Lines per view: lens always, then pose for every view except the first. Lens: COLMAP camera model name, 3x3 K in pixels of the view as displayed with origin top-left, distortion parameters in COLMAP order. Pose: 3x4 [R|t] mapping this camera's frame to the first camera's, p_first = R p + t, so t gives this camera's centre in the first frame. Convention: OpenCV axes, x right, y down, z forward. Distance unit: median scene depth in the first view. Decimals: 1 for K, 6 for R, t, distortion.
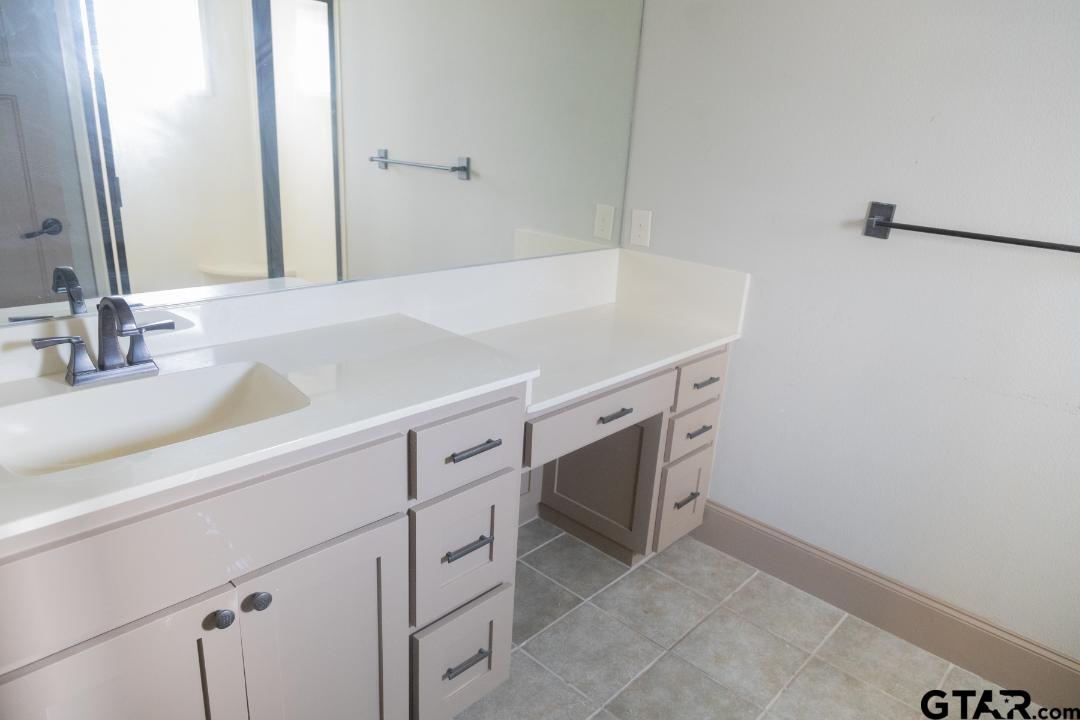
lens RADIAL K [[701.0, 0, 545.3], [0, 701.0, 368.4], [0, 0, 1]] dist [0.006879, 0.000760]
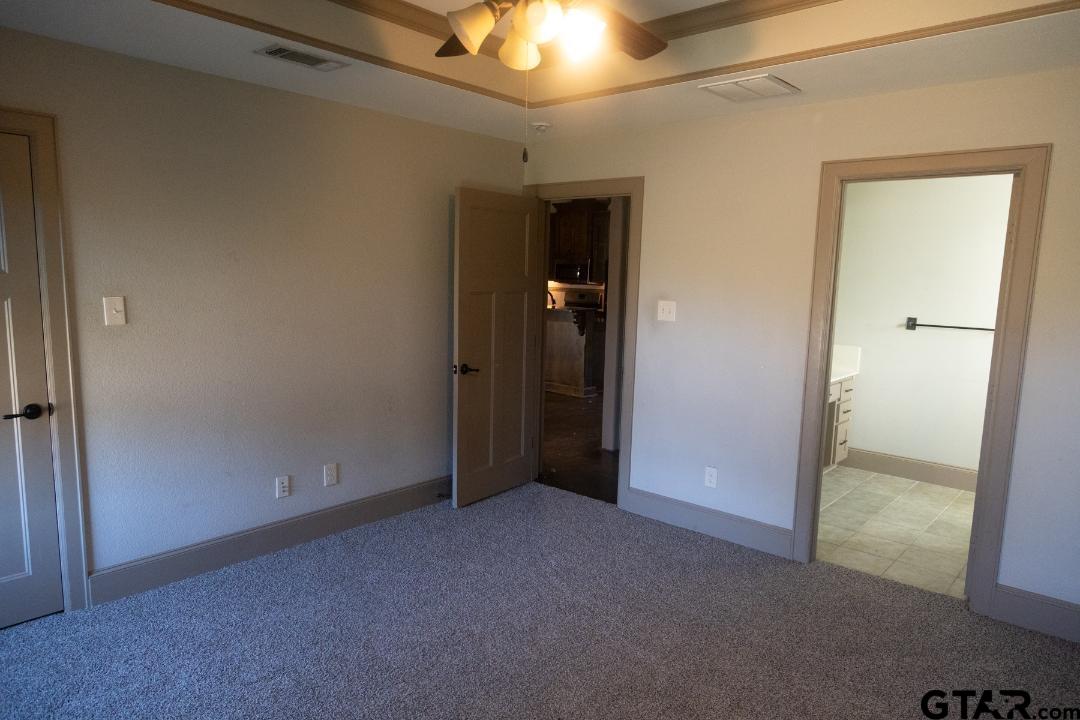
lens RADIAL K [[701.0, 0, 542.8], [0, 701.0, 361.3], [0, 0, 1]] dist [0.006879, 0.000760]
pose [[0.998997, -0.042302, 0.014652, -0.915590], [0.044277, 0.981950, -0.183885, 0.339443], [-0.006609, 0.184350, 0.982839, -1.505157]]
